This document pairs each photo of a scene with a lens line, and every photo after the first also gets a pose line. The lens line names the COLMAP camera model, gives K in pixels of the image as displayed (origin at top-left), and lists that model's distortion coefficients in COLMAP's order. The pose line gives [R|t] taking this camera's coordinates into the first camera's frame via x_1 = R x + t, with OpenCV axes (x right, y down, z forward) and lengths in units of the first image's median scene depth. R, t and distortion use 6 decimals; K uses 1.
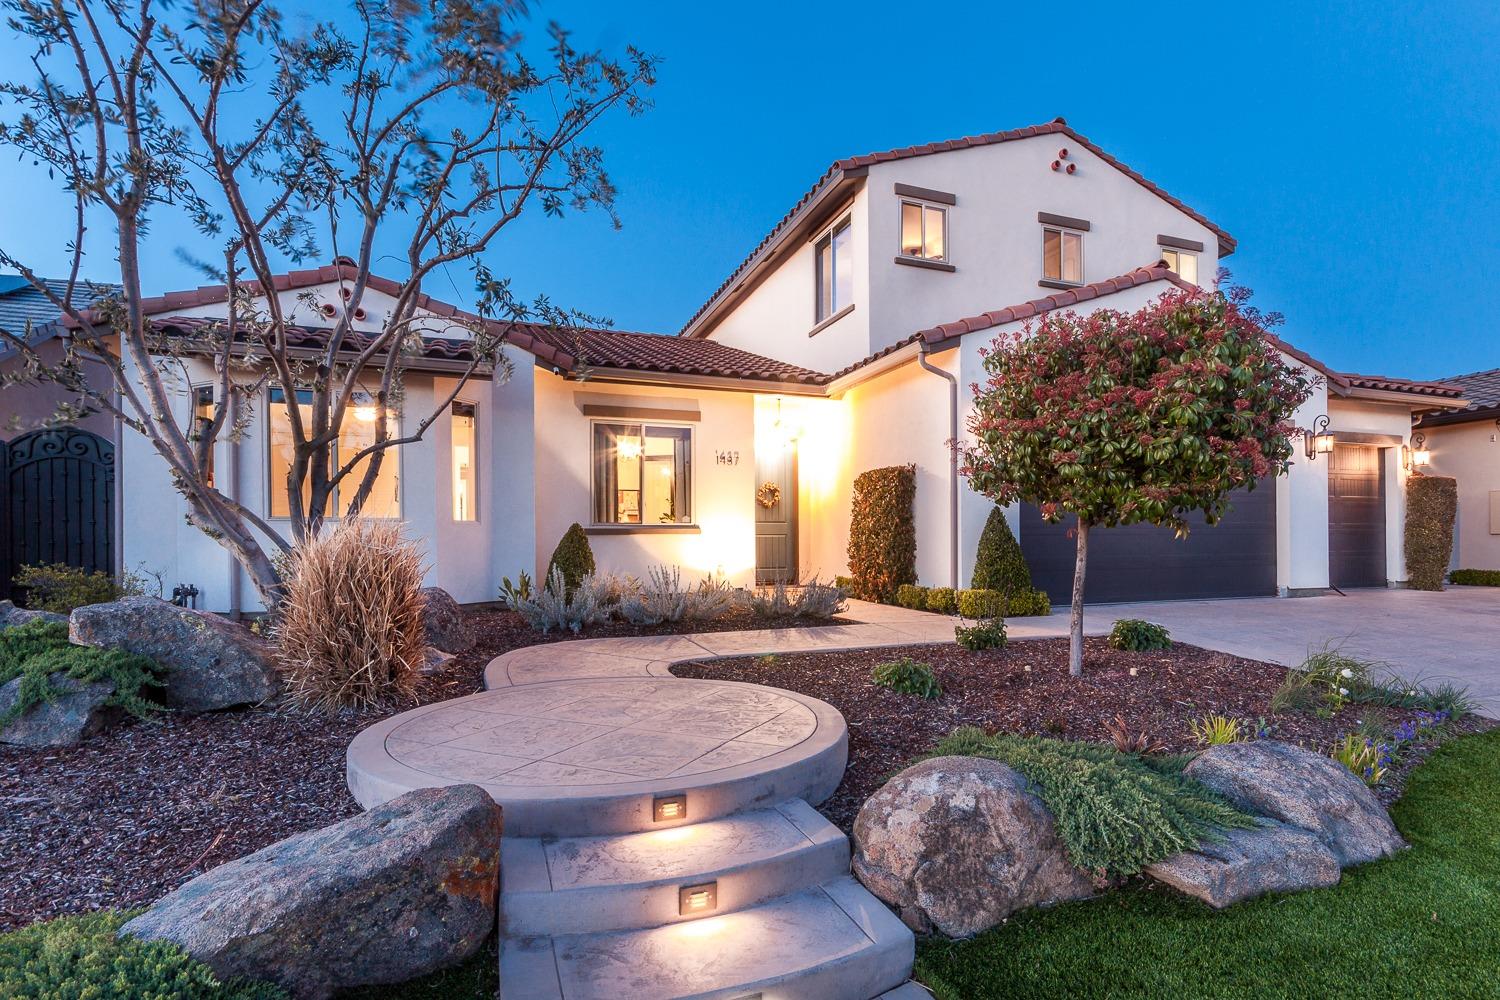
lens RADIAL K [[751.2, 0, 775.1], [0, 751.2, 541.8], [0, 0, 1]] dist [0.005265, 0.000464]
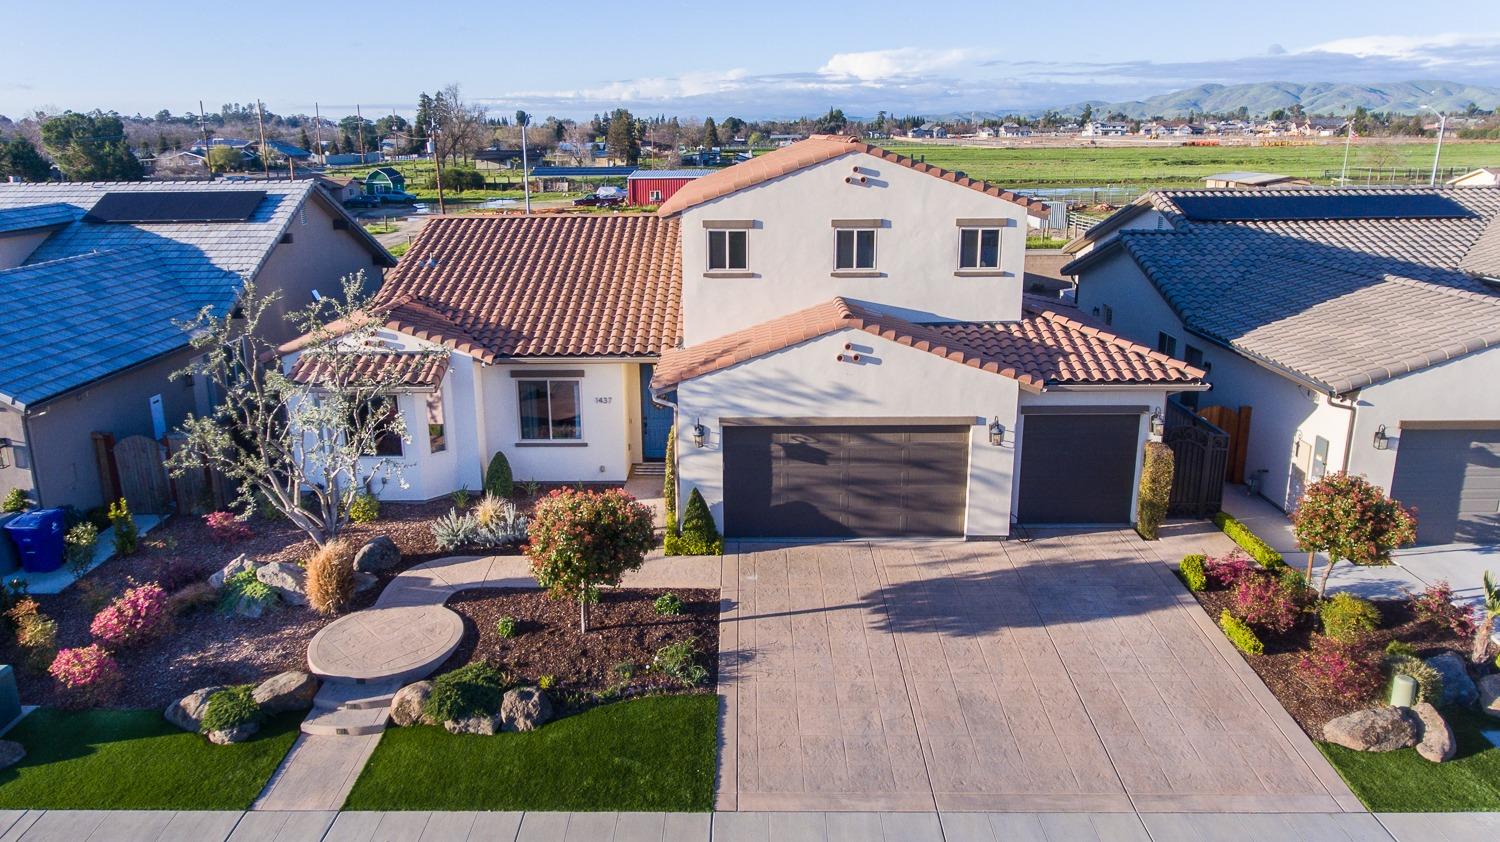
lens RADIAL K [[944.6, 0, 713.4], [0, 944.6, 369.2], [0, 0, 1]] dist [-0.000049, -0.001858]
pose [[0.924332, 0.083620, -0.372316, 2.073907], [0.008385, 0.971008, 0.238901, -1.524480], [0.381498, -0.223946, 0.896832, -1.513618]]
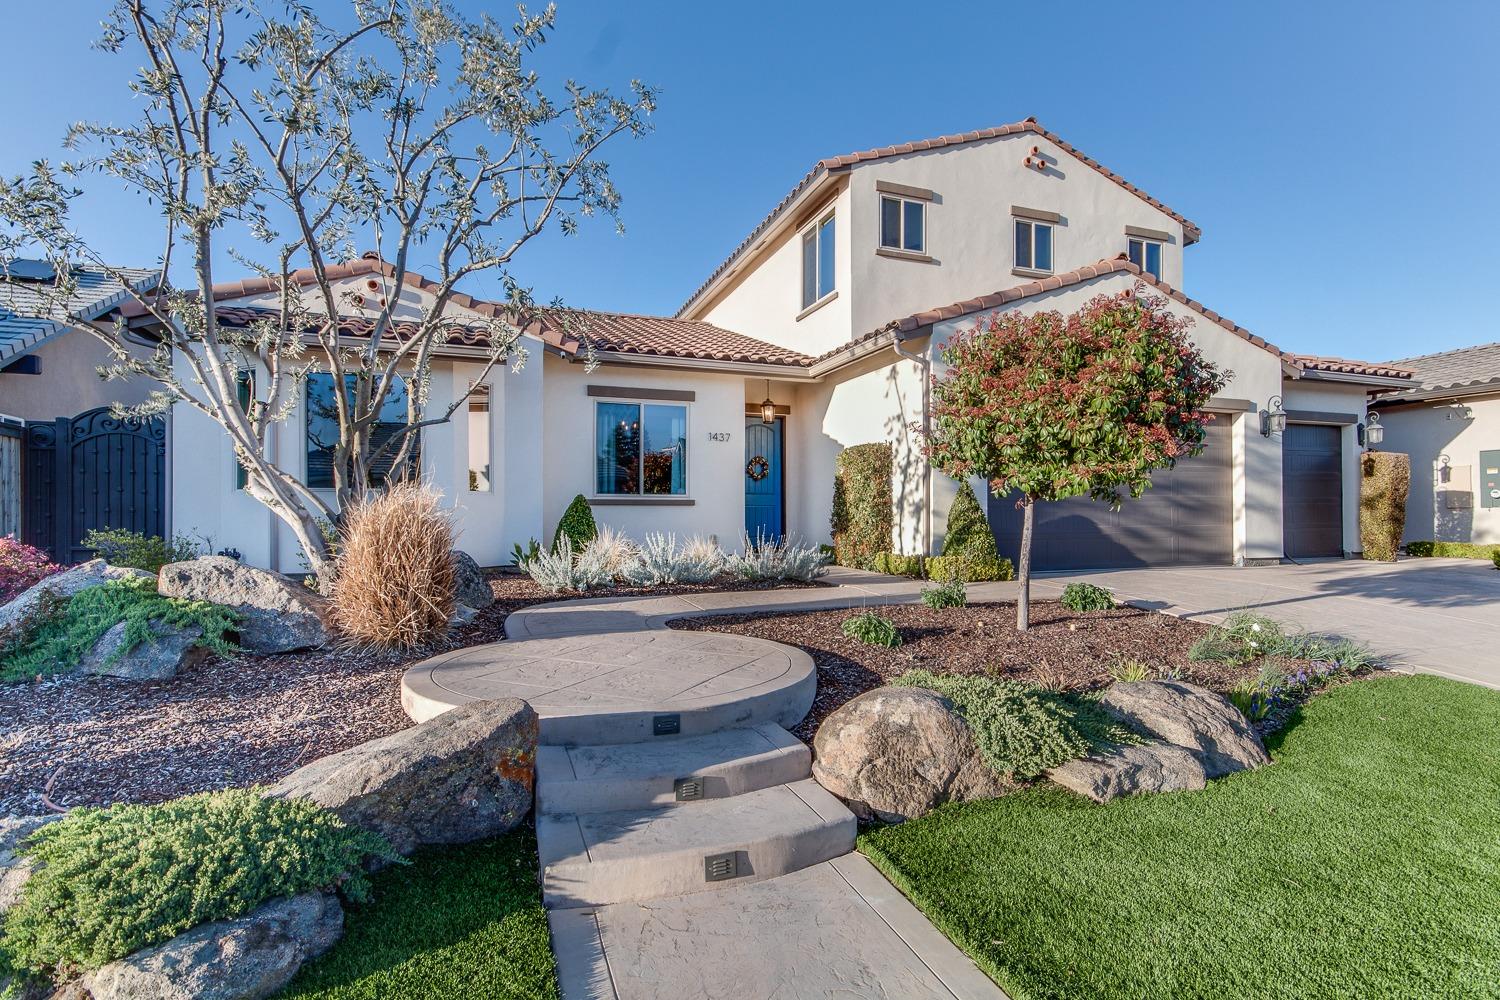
lens RADIAL K [[734.8, 0, 759.6], [0, 734.8, 506.4], [0, 0, 1]] dist [0.017017, -0.000911]
pose [[0.999927, 0.003966, -0.011417, 0.016123], [-0.004065, 0.999954, -0.008649, 0.001545], [0.011383, 0.008695, 0.999897, -0.137450]]
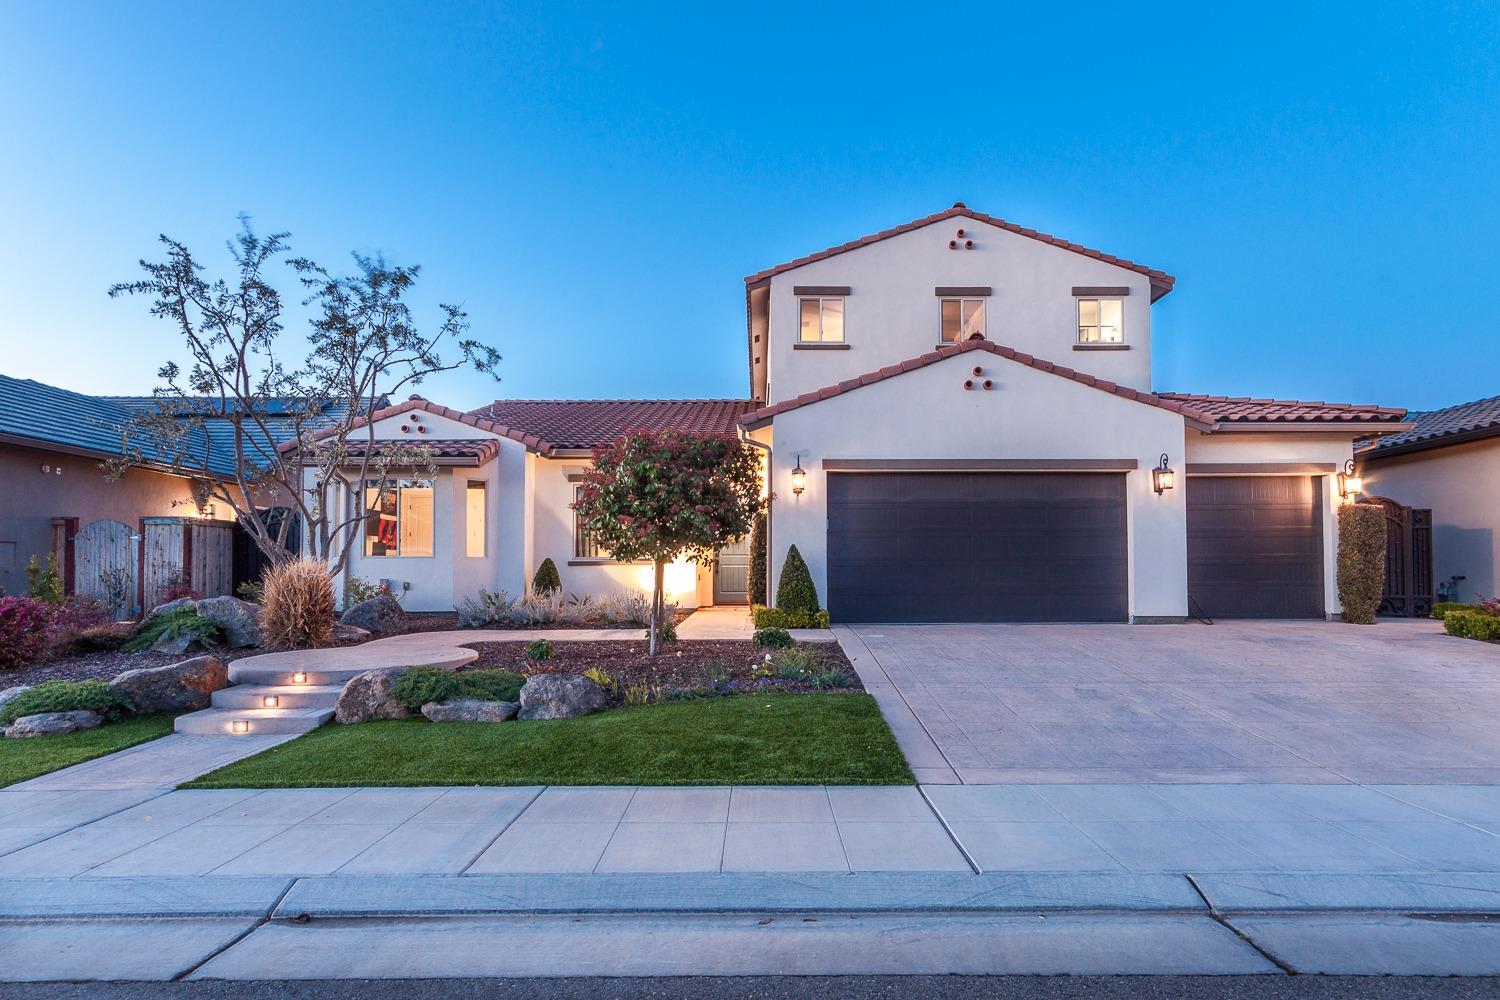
lens RADIAL K [[776.4, 0, 756.1], [0, 776.4, 549.0], [0, 0, 1]] dist [0.003163, 0.000787]
pose [[0.932262, -0.007215, -0.361711, 1.386293], [-0.001719, 0.999701, -0.024372, -0.012607], [0.361779, 0.023343, 0.931972, -0.553102]]
